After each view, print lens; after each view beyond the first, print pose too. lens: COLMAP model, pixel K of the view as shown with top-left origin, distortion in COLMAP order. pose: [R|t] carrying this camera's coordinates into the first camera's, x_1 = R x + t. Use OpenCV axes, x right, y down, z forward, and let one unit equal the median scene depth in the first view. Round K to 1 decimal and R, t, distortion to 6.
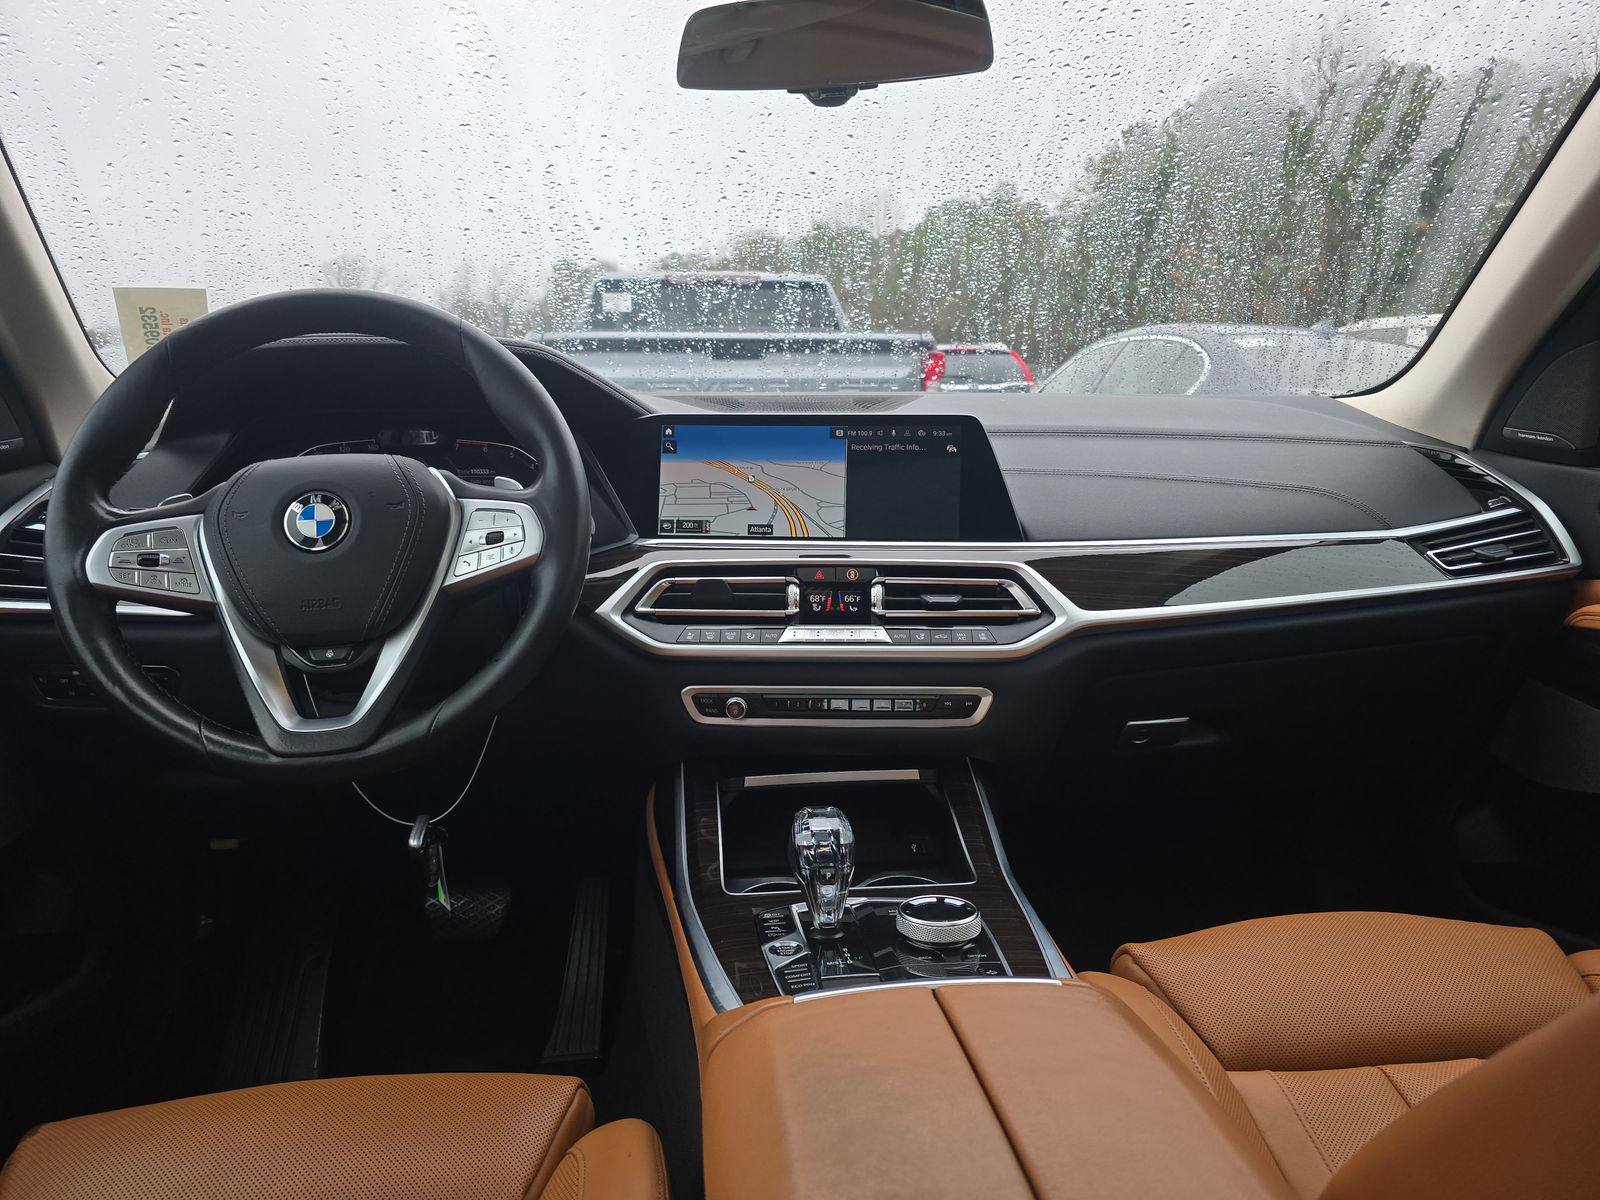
lens RADIAL K [[1055.8, 0, 800.0], [0, 1055.8, 600.0], [0, 0, 1]] dist [0.042796, -0.050237]
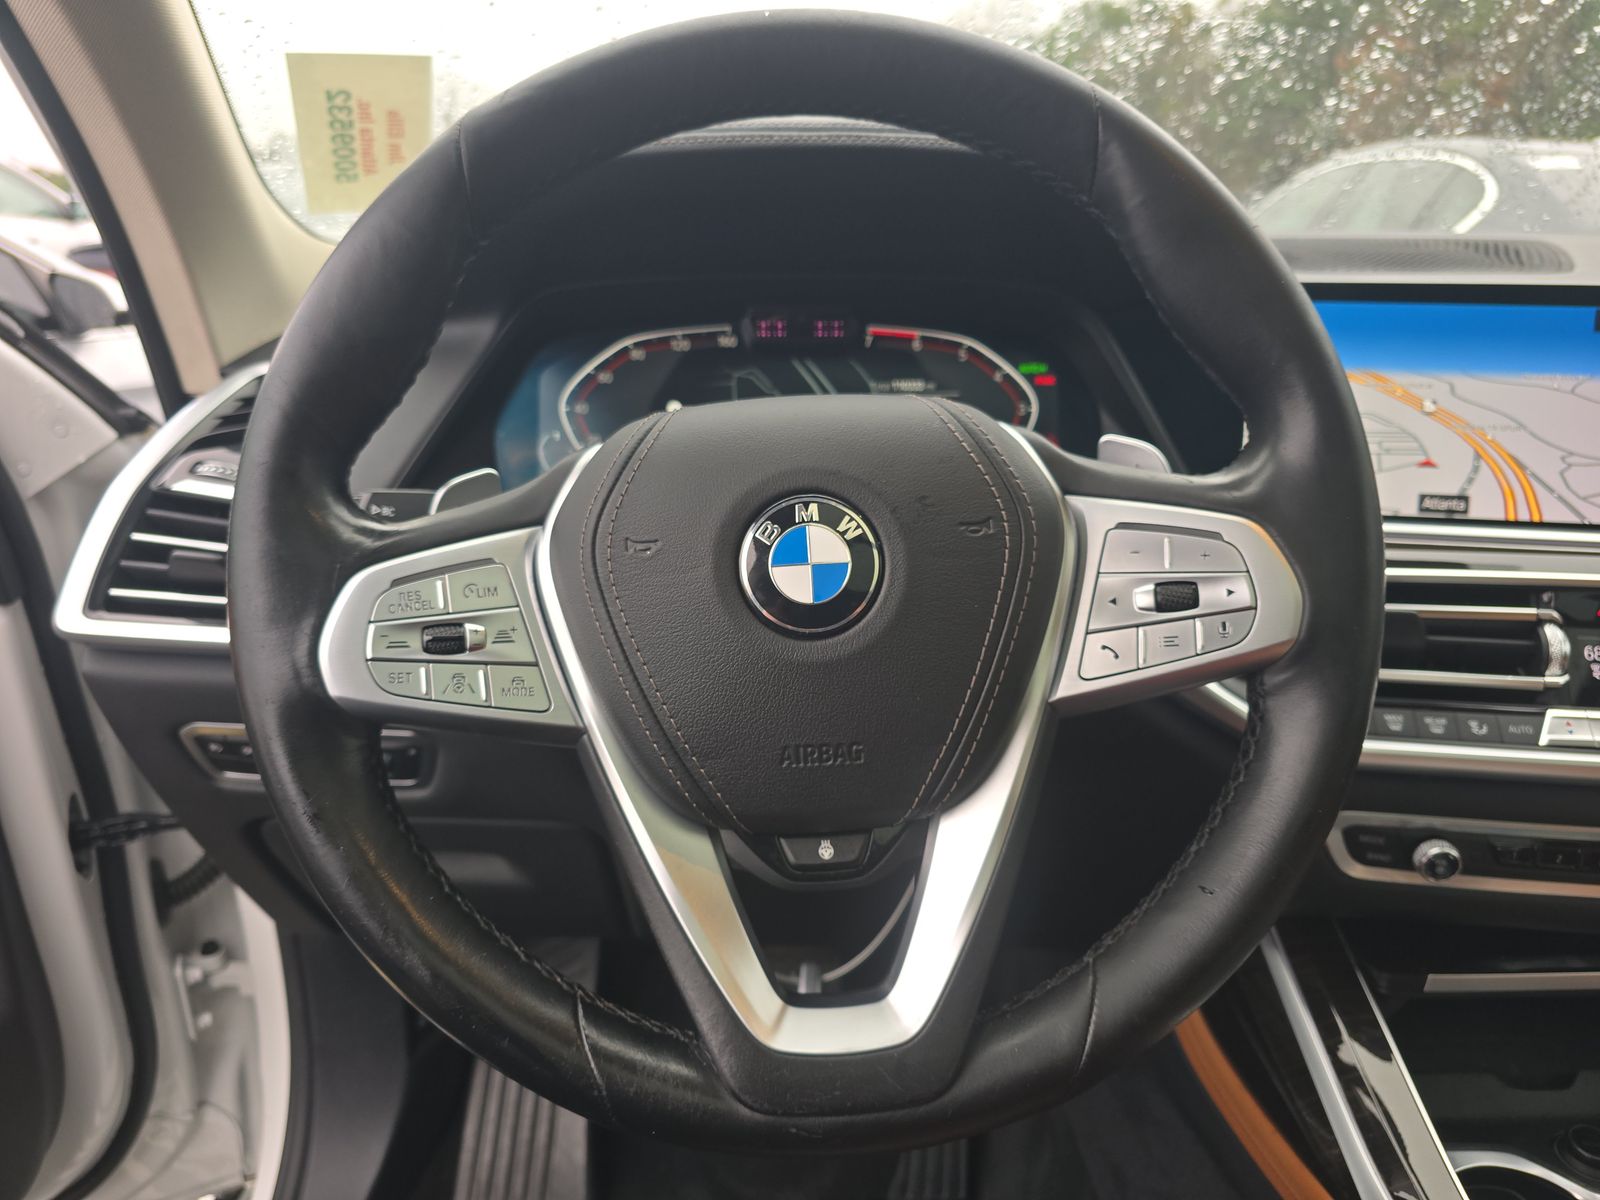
lens RADIAL K [[1089.2, 0, 798.9], [0, 1089.2, 623.2], [0, 0, 1]] dist [0.048590, -0.086129]
pose [[0.994313, 0.033203, -0.101185, -0.341273], [-0.016913, 0.987329, 0.157782, -0.100089], [0.105142, -0.155174, 0.982276, 0.459456]]
